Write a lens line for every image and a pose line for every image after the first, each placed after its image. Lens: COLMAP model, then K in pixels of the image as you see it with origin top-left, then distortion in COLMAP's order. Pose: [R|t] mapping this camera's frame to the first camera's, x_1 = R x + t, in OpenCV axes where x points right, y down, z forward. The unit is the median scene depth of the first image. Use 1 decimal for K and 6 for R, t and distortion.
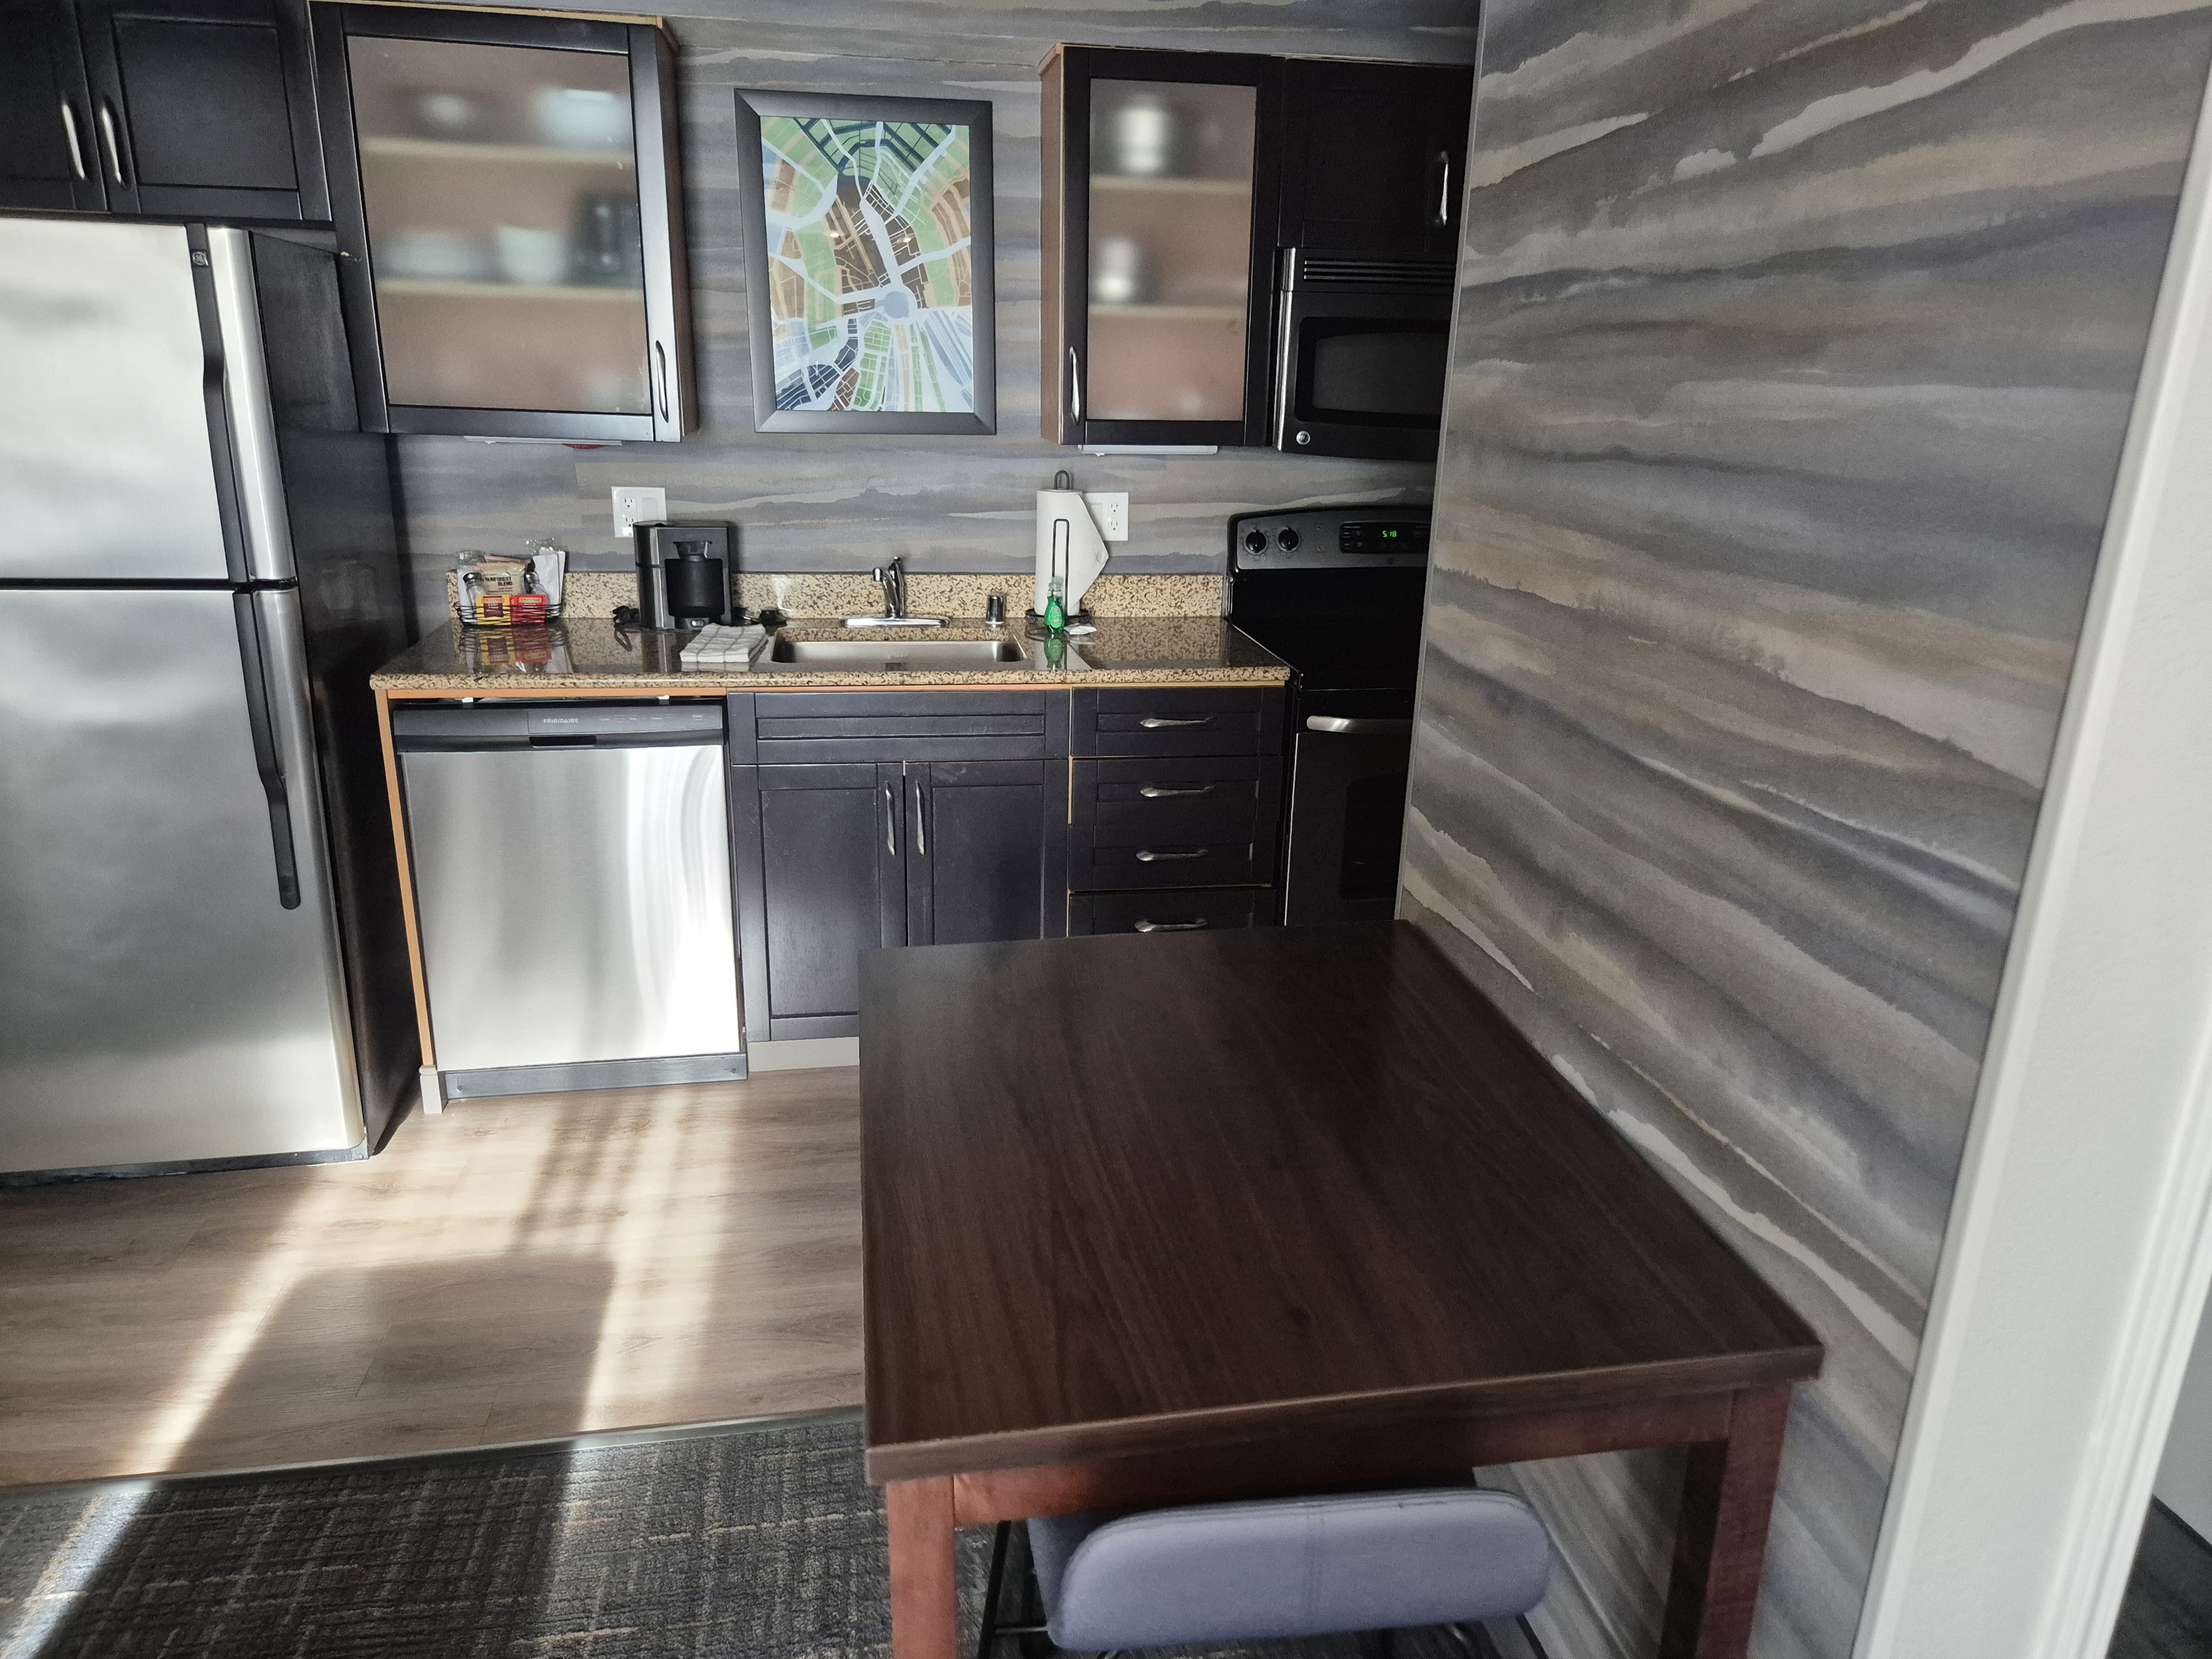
lens RADIAL K [[1481.0, 0, 1099.9], [0, 1481.0, 847.3], [0, 0, 1]] dist [0.054296, -0.037182]
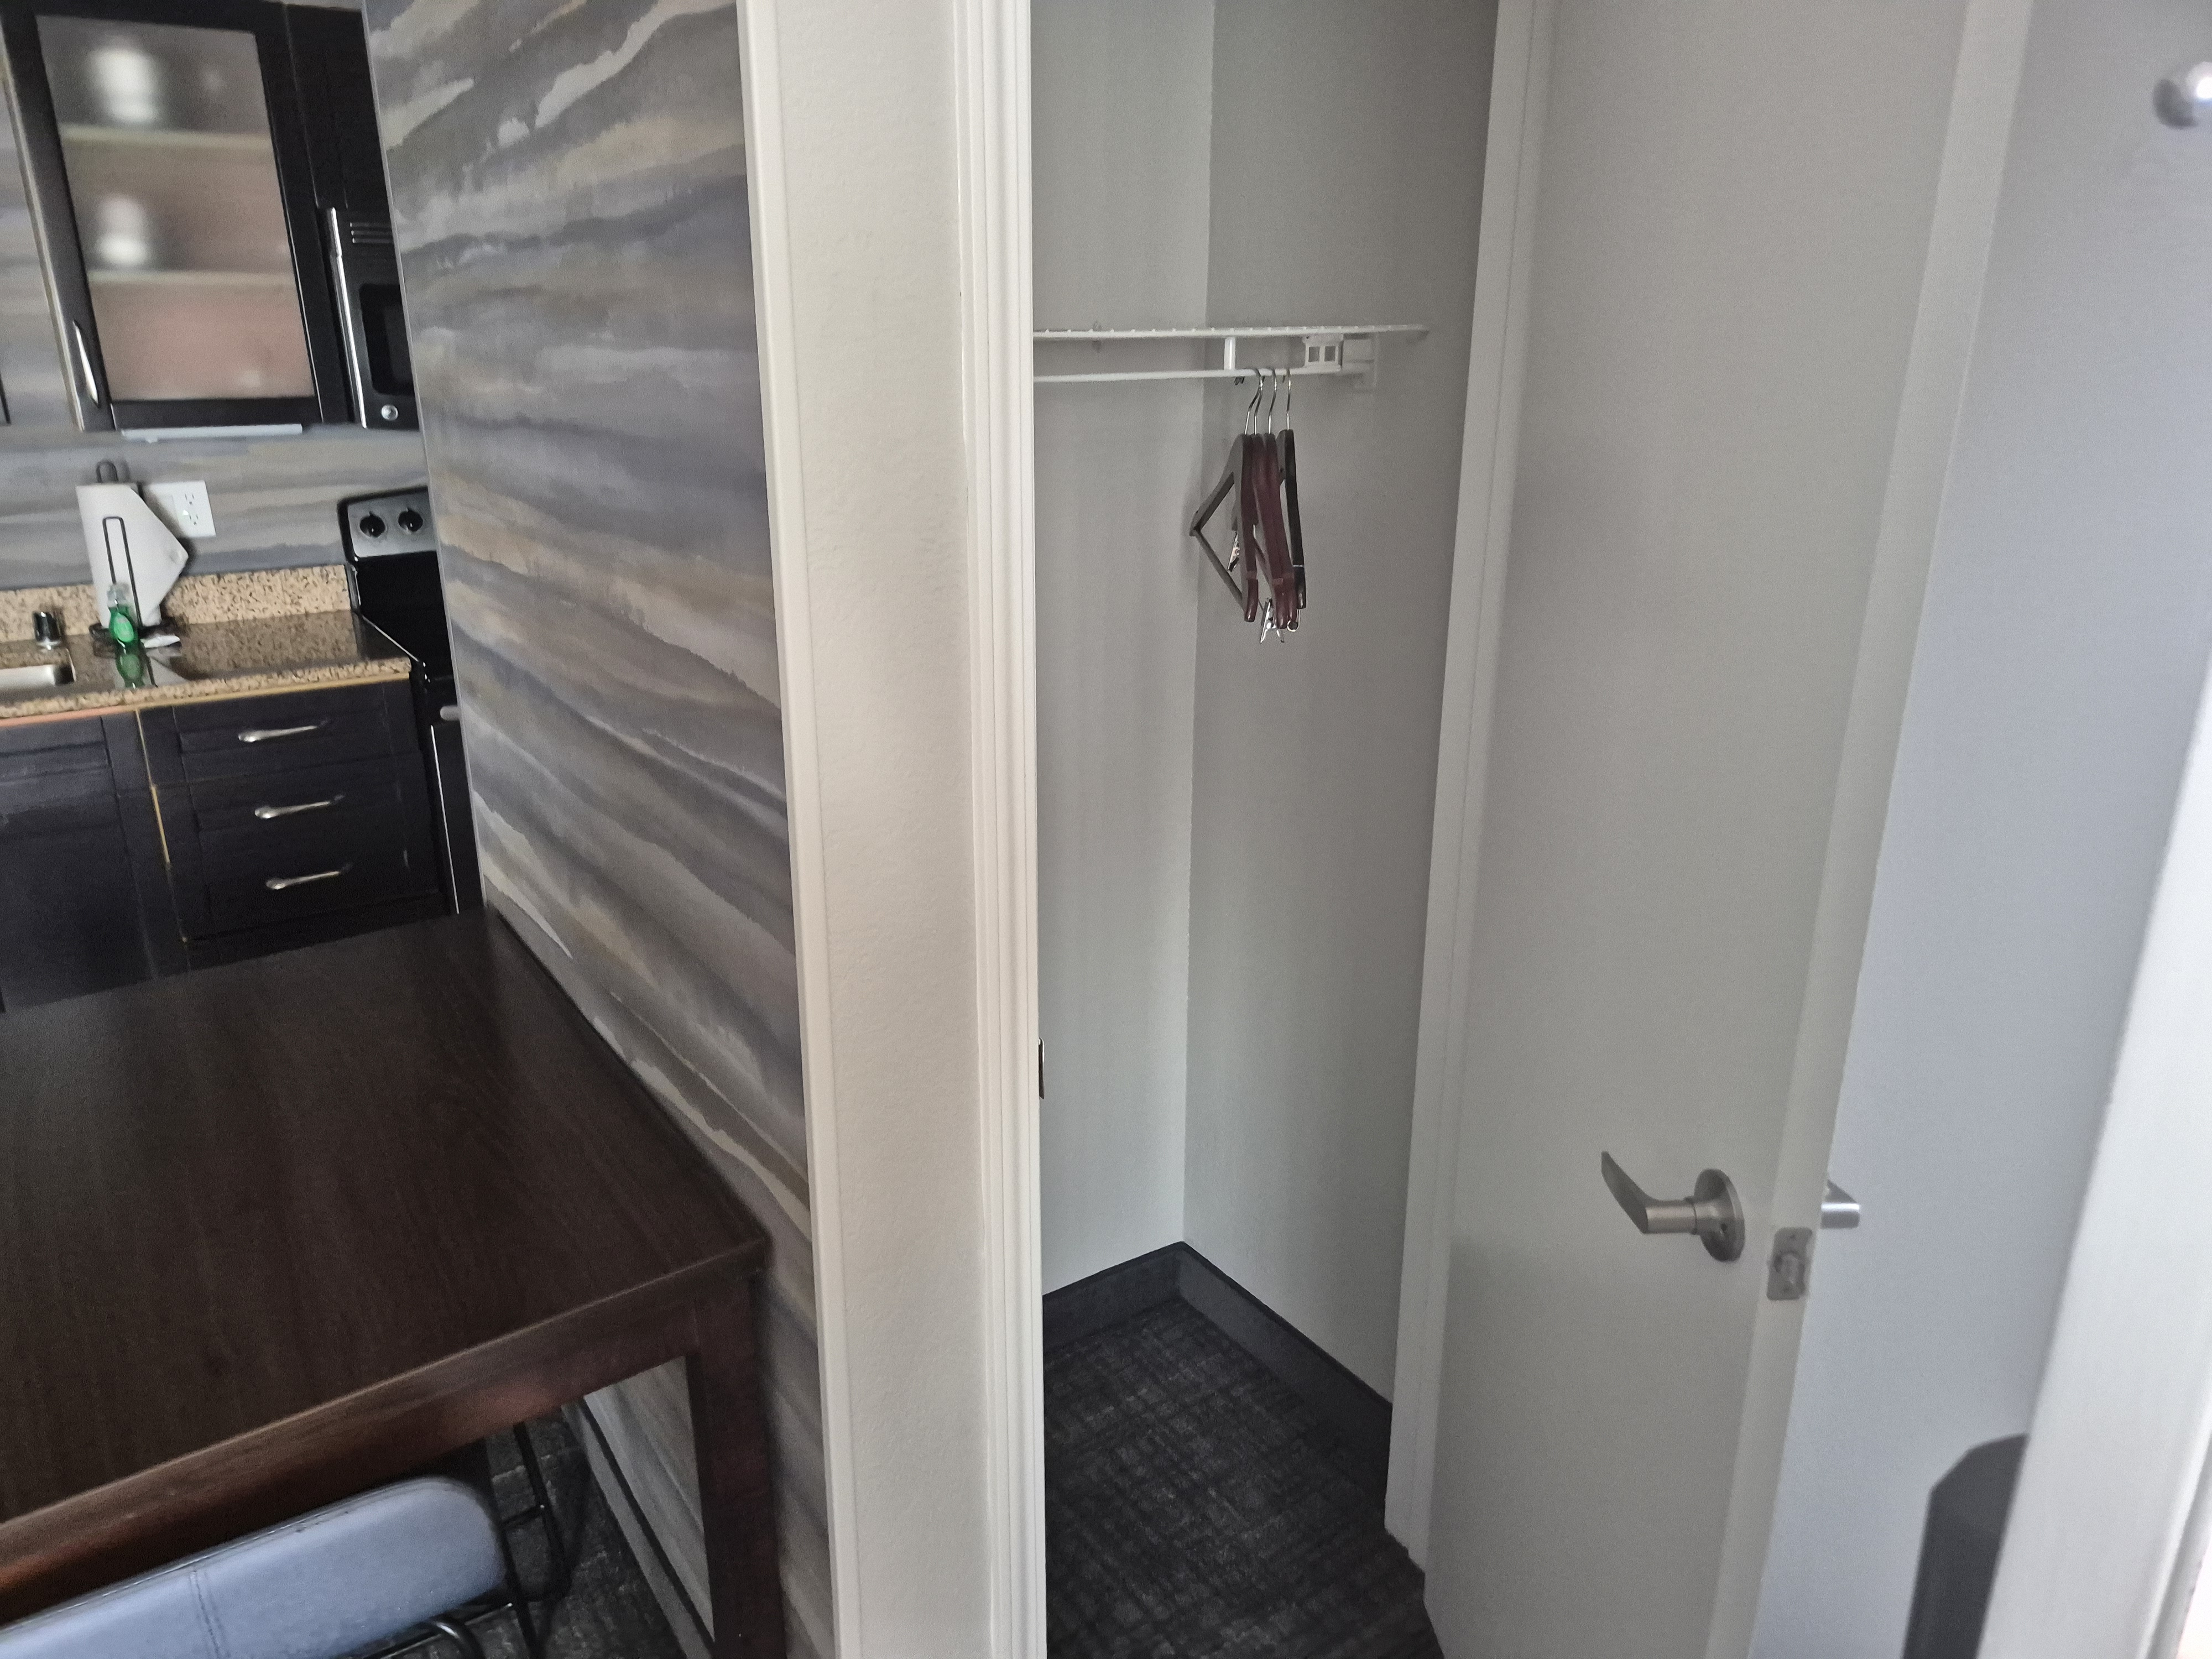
lens RADIAL K [[1481.0, 0, 1108.6], [0, 1481.0, 827.4], [0, 0, 1]] dist [0.054296, -0.037182]
pose [[0.906743, -0.160689, 0.389866, 0.143222], [0.156868, 0.986732, 0.041855, 0.014271], [-0.391419, 0.023205, 0.919920, -0.040070]]
